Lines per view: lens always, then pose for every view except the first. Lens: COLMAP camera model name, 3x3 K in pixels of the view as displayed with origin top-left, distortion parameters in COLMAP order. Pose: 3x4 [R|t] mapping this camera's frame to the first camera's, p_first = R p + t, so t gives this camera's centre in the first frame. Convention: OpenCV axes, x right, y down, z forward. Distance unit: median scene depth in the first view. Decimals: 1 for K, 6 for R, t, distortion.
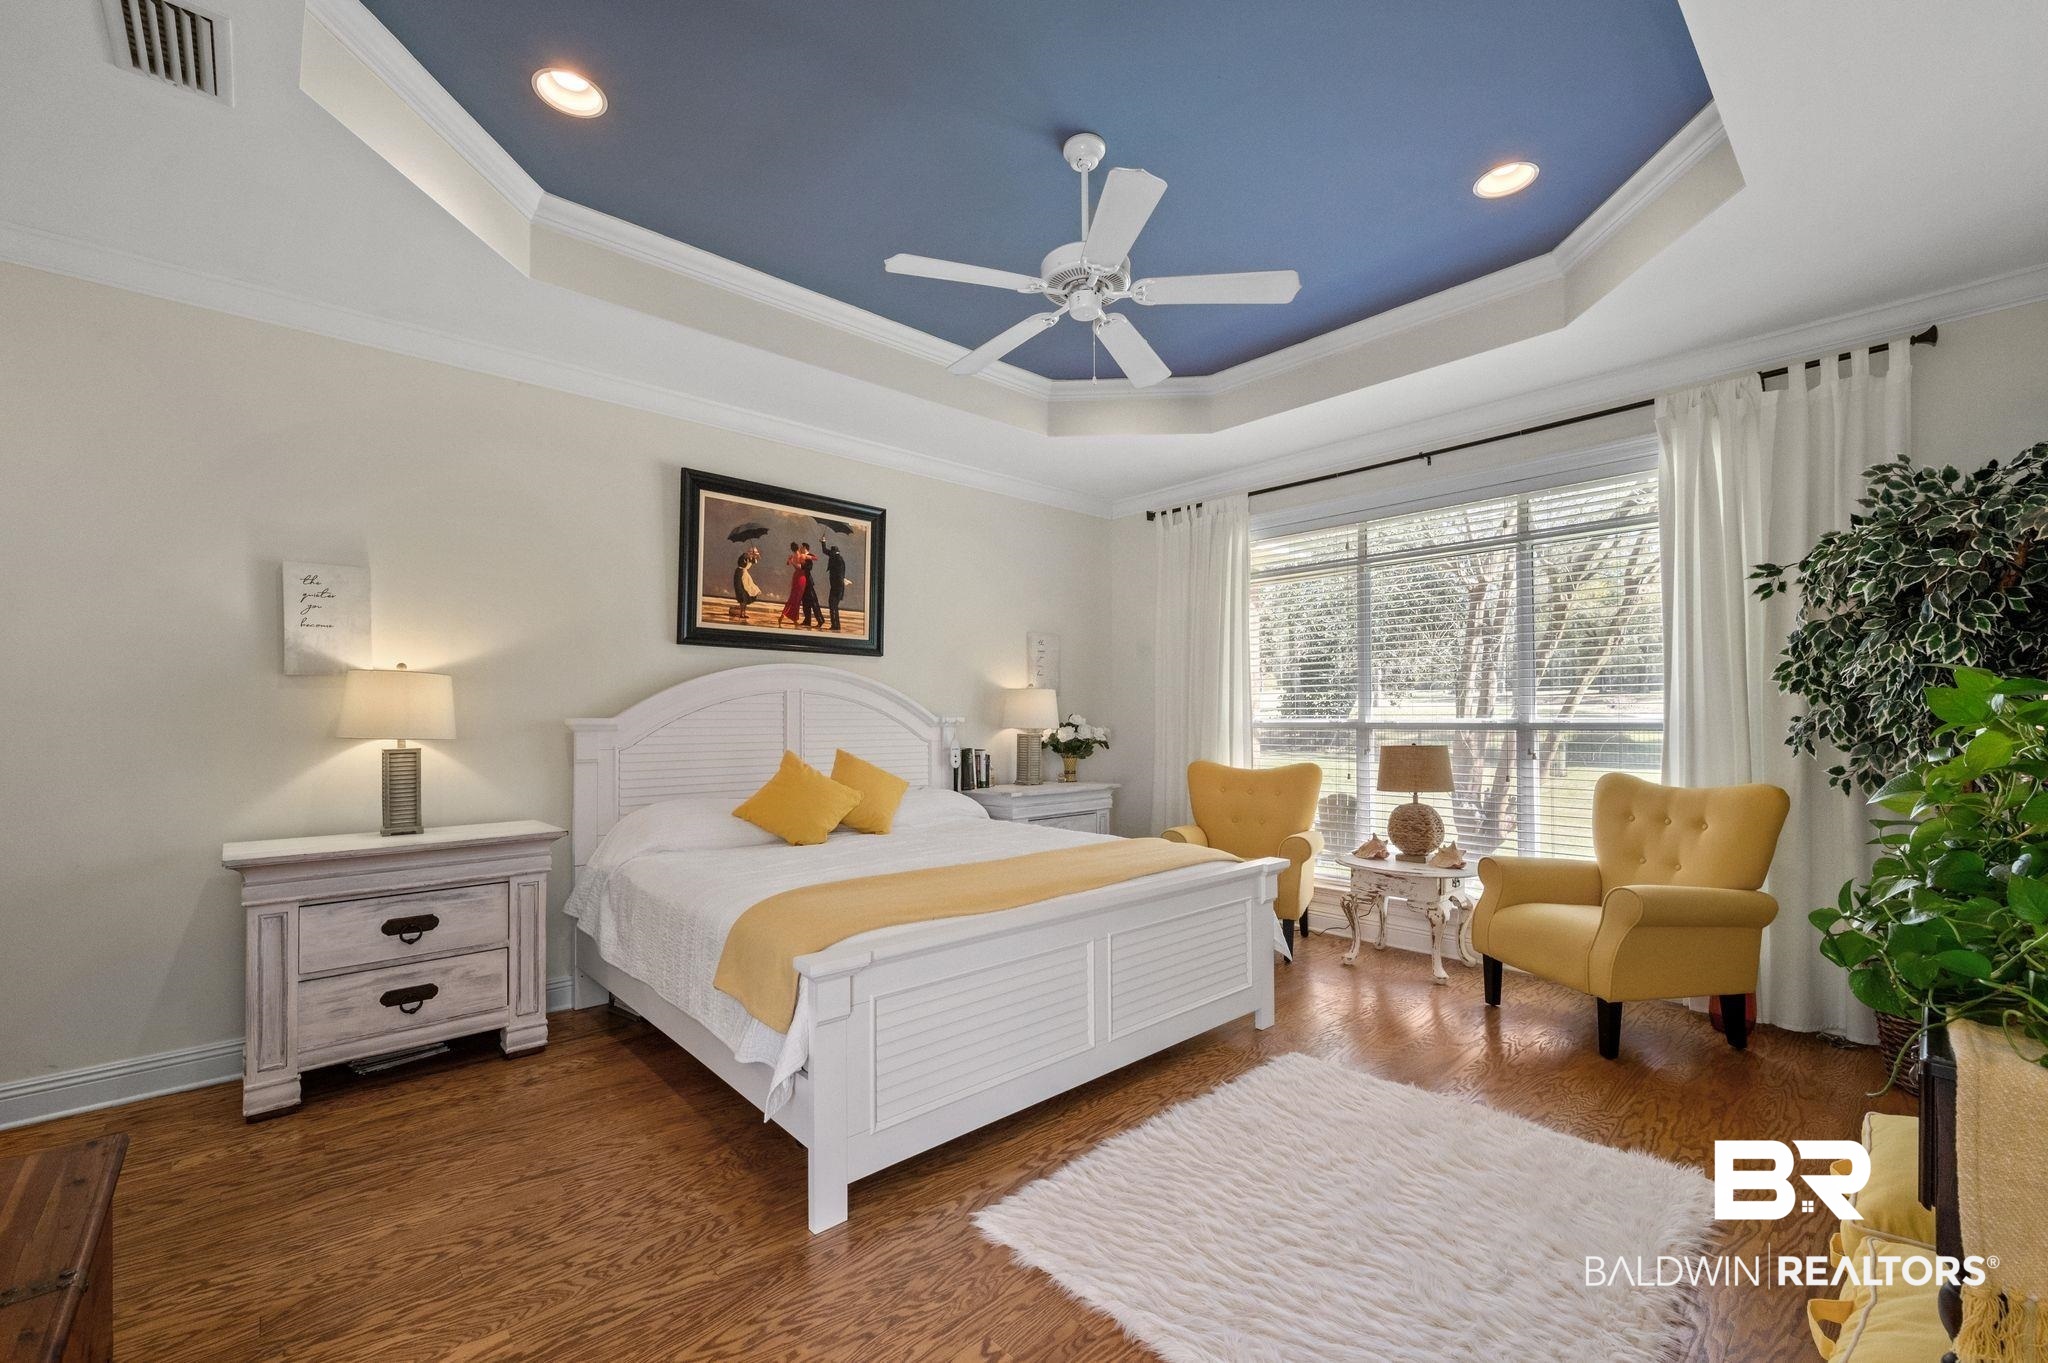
lens RADIAL K [[822.7, 0, 1039.9], [0, 822.7, 712.6], [0, 0, 1]] dist [0.000592, -0.000063]
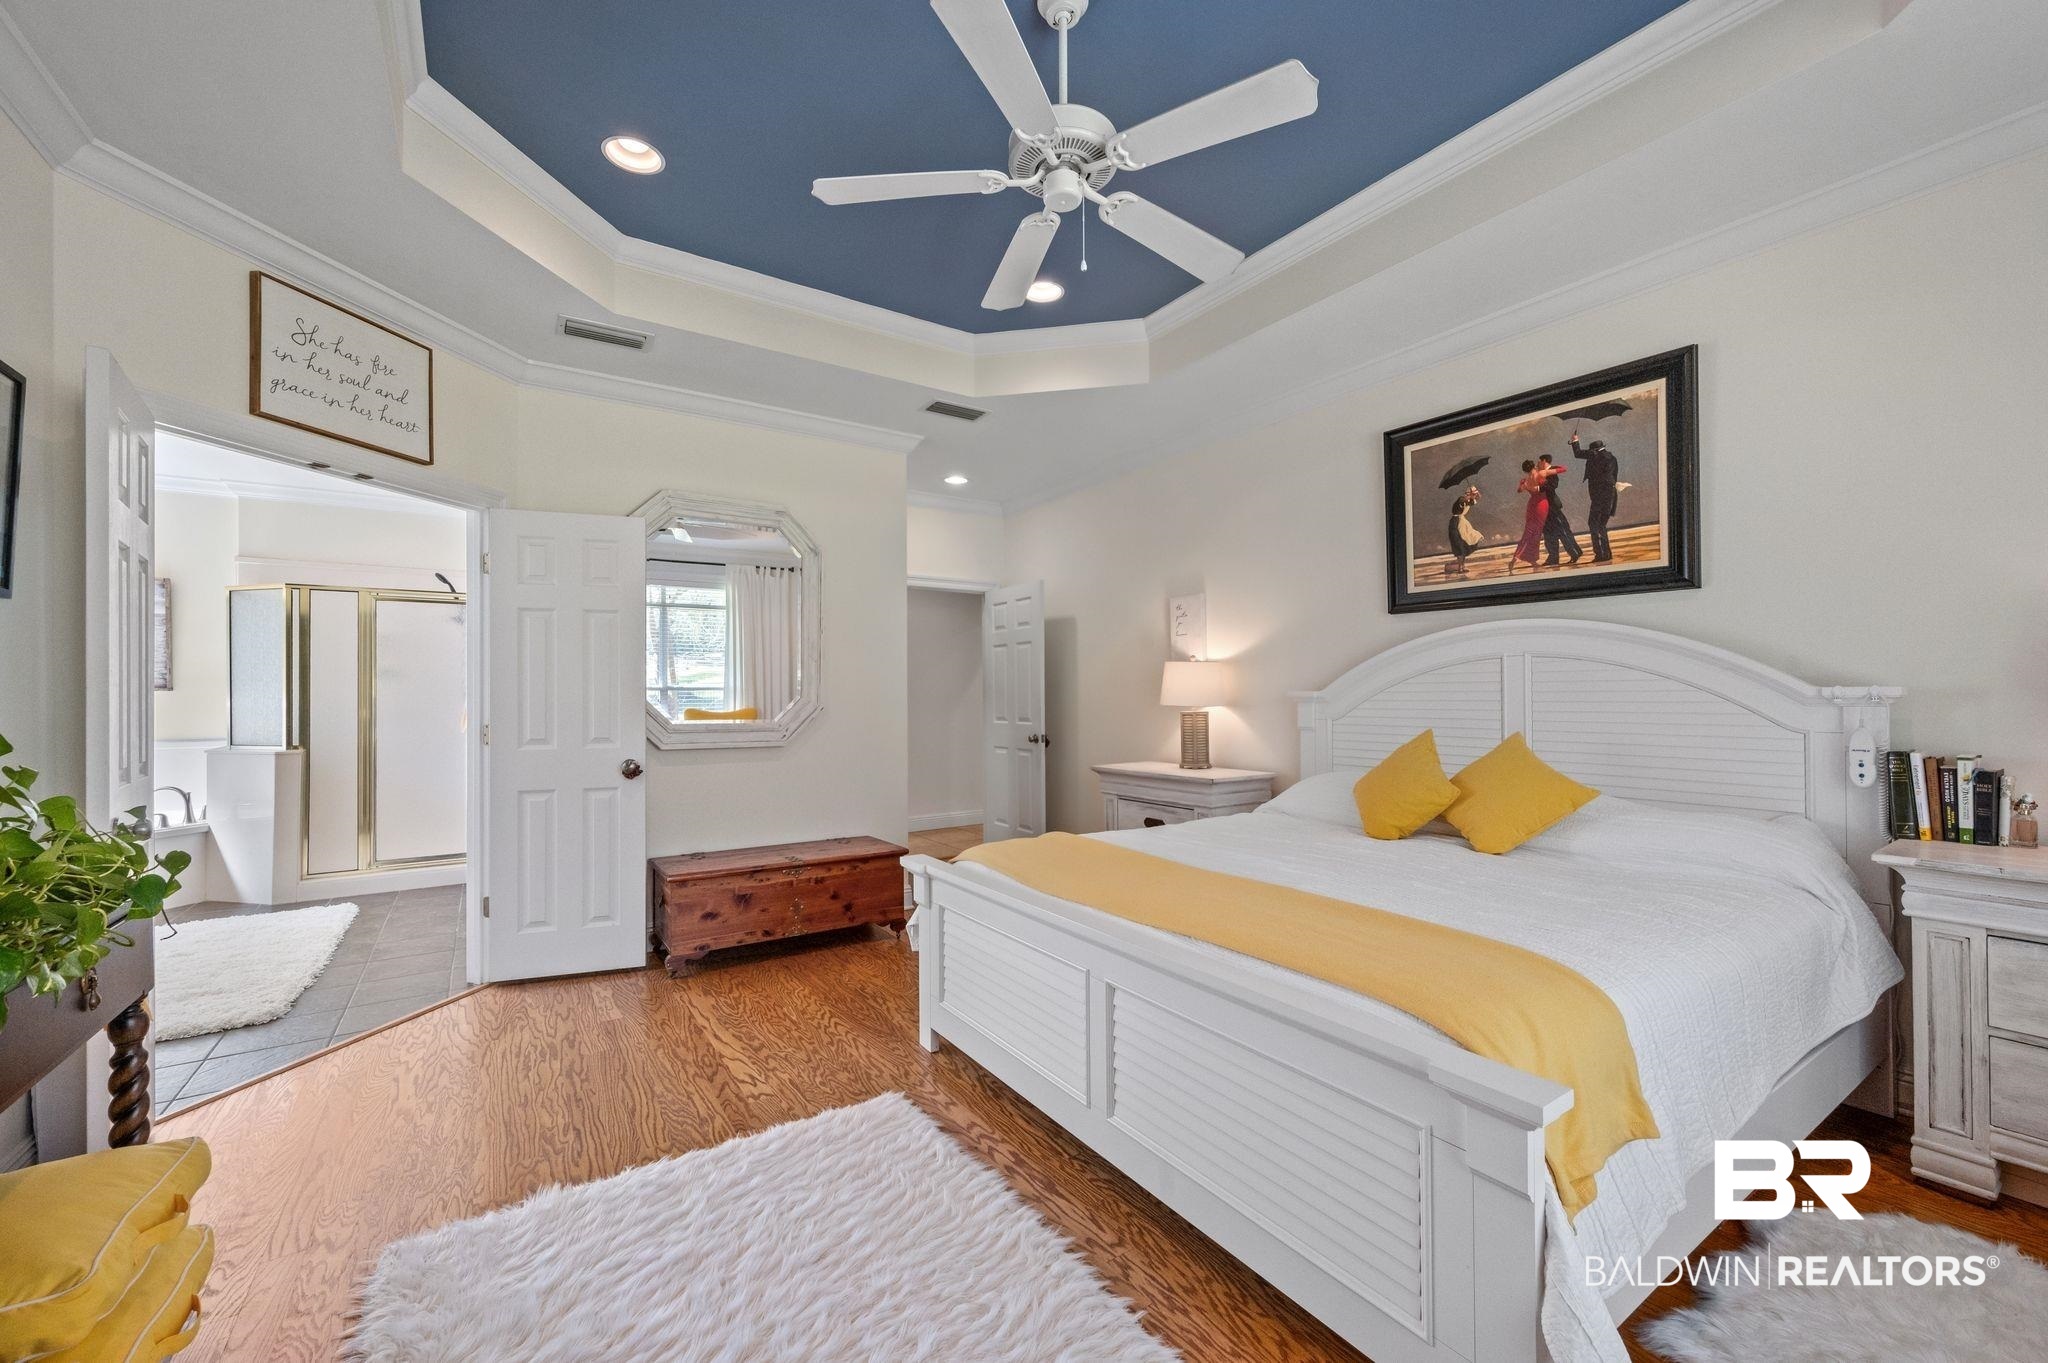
lens RADIAL K [[822.7, 0, 1037.5], [0, 822.7, 691.3], [0, 0, 1]] dist [0.000592, -0.000063]
pose [[-0.154458, 0.001651, -0.987998, 0.537491], [0.013496, 0.999909, -0.000439, 0.002311], [0.987907, -0.013402, -0.154466, 0.674903]]
